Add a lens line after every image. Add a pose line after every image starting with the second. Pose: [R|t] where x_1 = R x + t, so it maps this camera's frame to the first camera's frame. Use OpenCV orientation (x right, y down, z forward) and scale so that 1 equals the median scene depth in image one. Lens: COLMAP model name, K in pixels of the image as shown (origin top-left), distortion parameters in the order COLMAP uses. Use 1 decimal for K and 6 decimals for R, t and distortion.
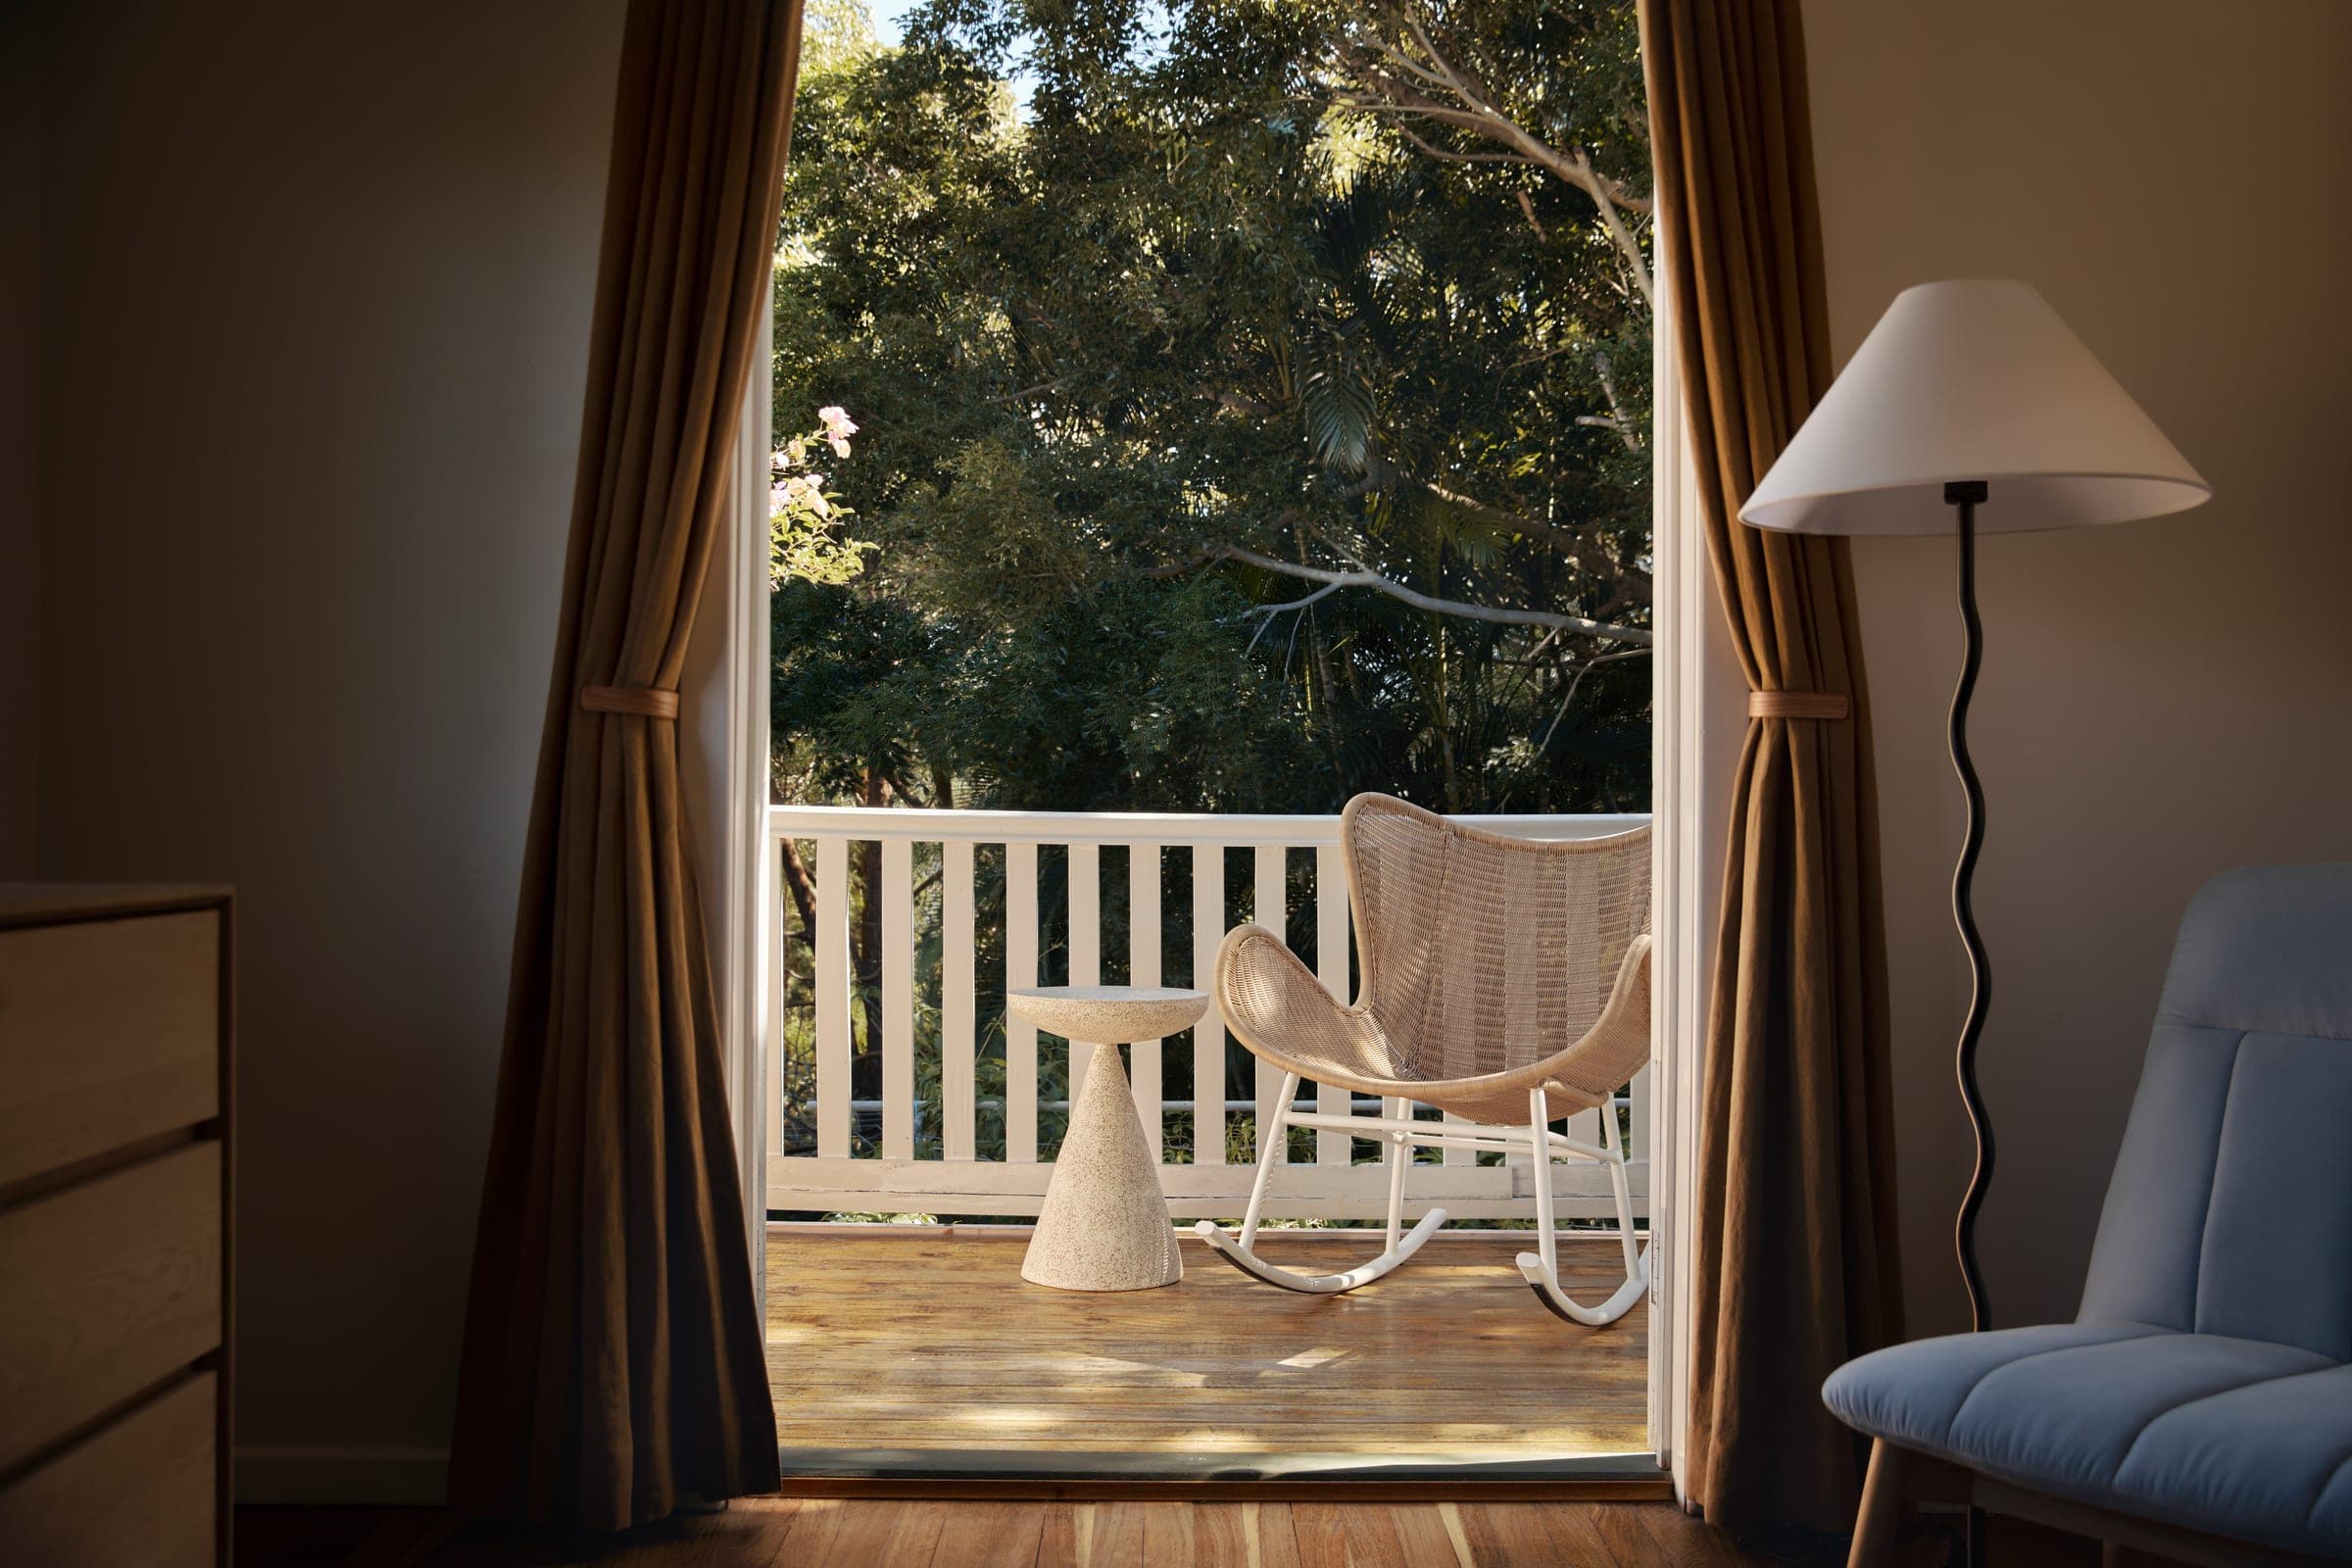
lens RADIAL K [[2017.0, 0, 1174.1], [0, 2017.0, 794.9], [0, 0, 1]] dist [-0.007401, -0.006449]
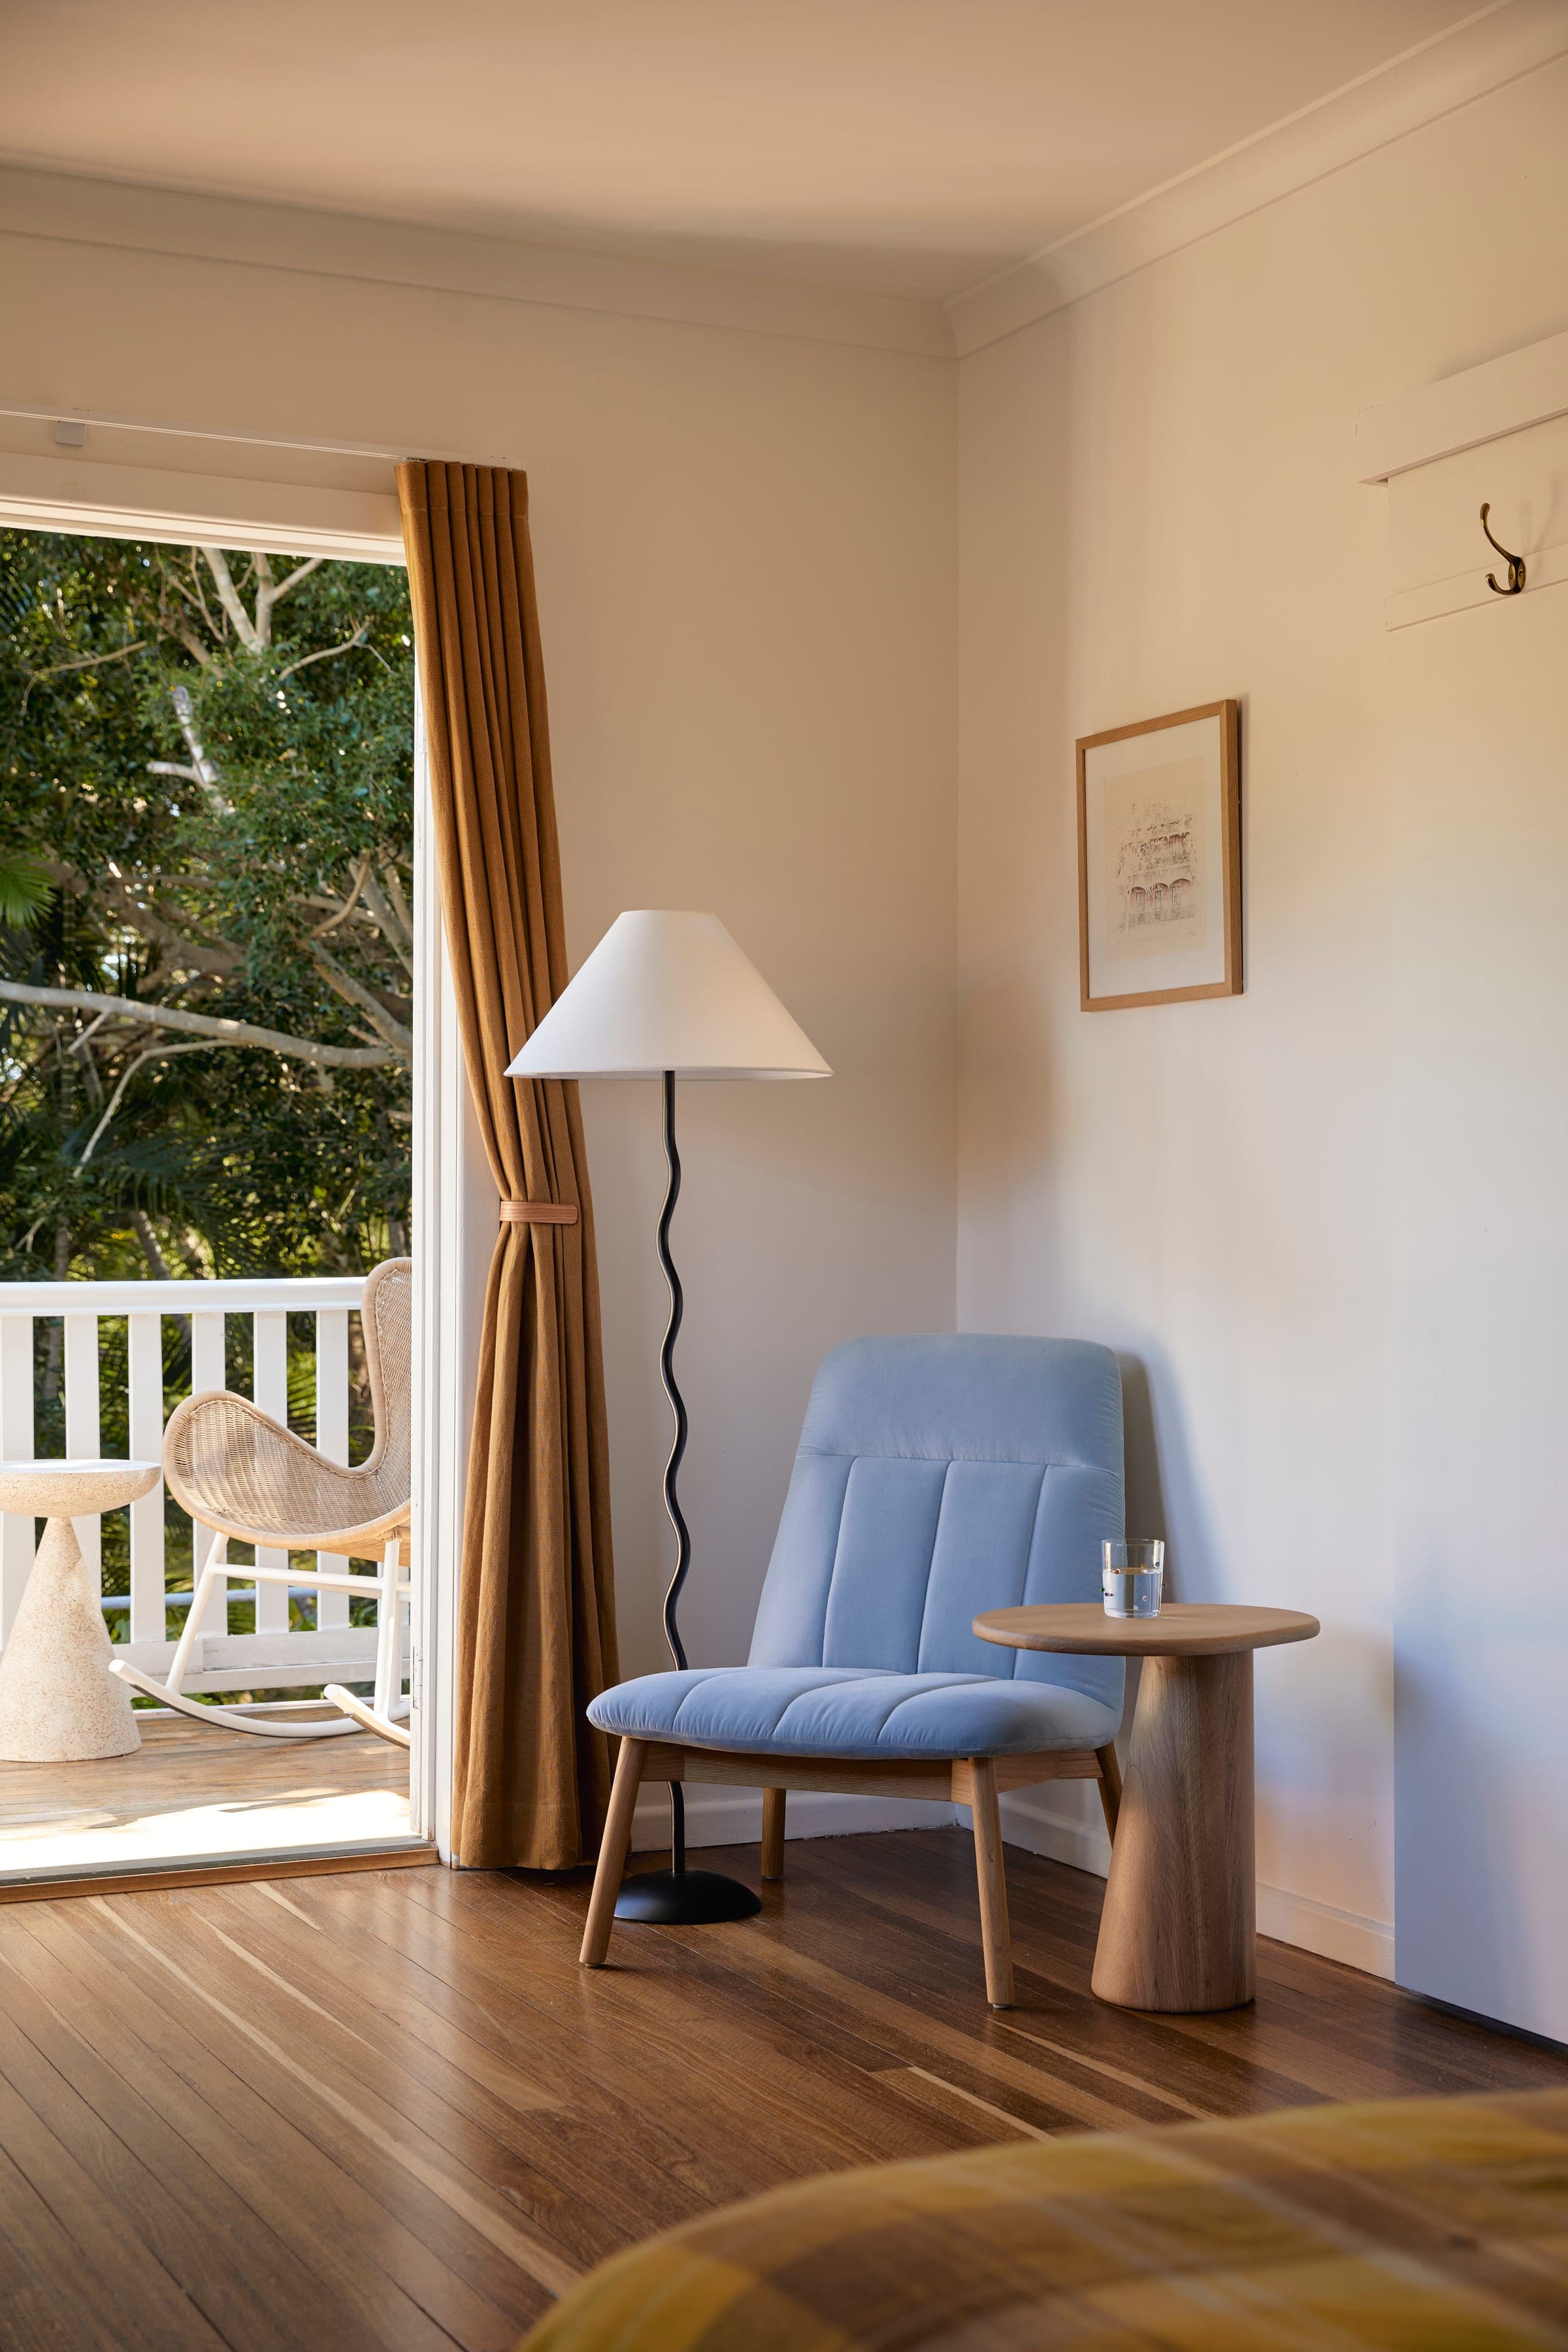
lens RADIAL K [[3209.7, 0, 783.6], [0, 3209.7, 1177.9], [0, 0, 1]] dist [-0.012832, 0.000000]
pose [[0.900788, 0.001271, 0.434258, -0.445295], [-0.000052, 0.999996, -0.002820, -0.064264], [-0.434259, 0.002518, 0.900784, -0.914865]]
